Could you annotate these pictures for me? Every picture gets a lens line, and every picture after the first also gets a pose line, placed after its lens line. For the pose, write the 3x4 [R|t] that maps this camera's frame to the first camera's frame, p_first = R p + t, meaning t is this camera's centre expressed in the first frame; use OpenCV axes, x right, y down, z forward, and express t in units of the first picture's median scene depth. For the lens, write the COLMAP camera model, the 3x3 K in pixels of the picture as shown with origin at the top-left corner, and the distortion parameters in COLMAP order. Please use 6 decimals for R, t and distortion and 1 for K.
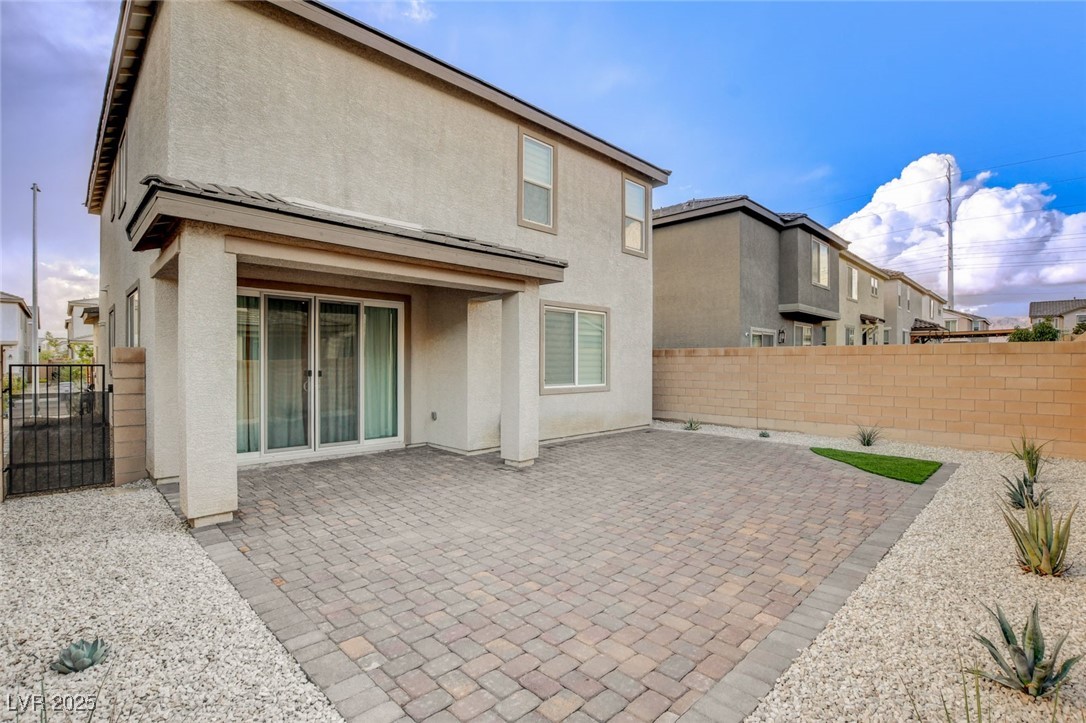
lens RADIAL K [[503.4, 0, 547.2], [0, 503.4, 361.8], [0, 0, 1]] dist [-0.024802, 0.000402]
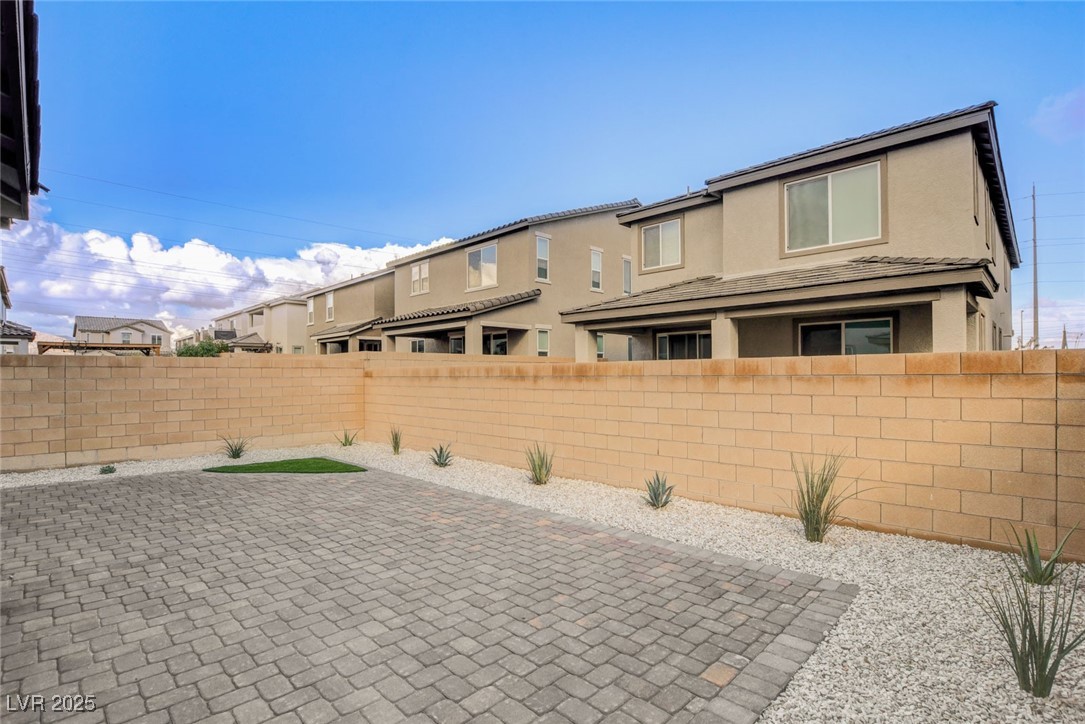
lens RADIAL K [[511.2, 0, 538.2], [0, 511.2, 370.8], [0, 0, 1]] dist [-0.026211, 0.001040]
pose [[0.001377, 0.007407, 0.999972, -0.833564], [0.001124, 0.999972, -0.007408, -0.001046], [-0.999998, 0.001134, 0.001369, 0.827152]]
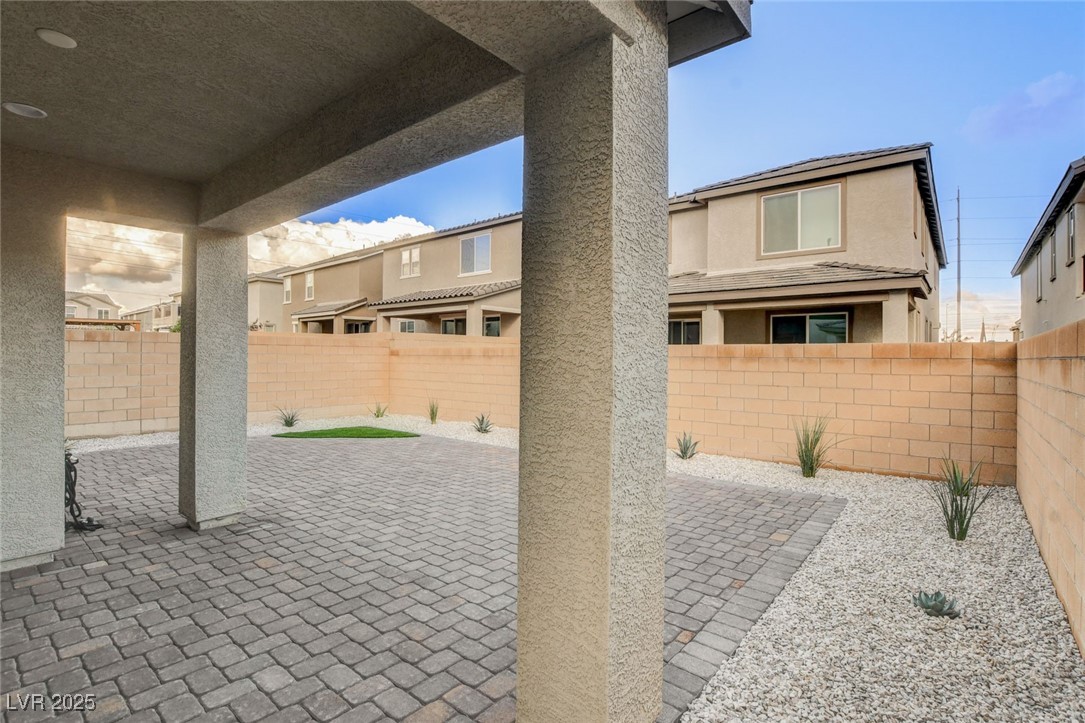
lens RADIAL K [[510.6, 0, 535.5], [0, 510.6, 351.8], [0, 0, 1]] dist [-0.025104, -0.000142]
pose [[-0.083222, 0.008291, 0.996497, -1.177220], [-0.012432, 0.999879, -0.009358, 0.007753], [-0.996454, -0.013167, -0.083109, 1.173332]]
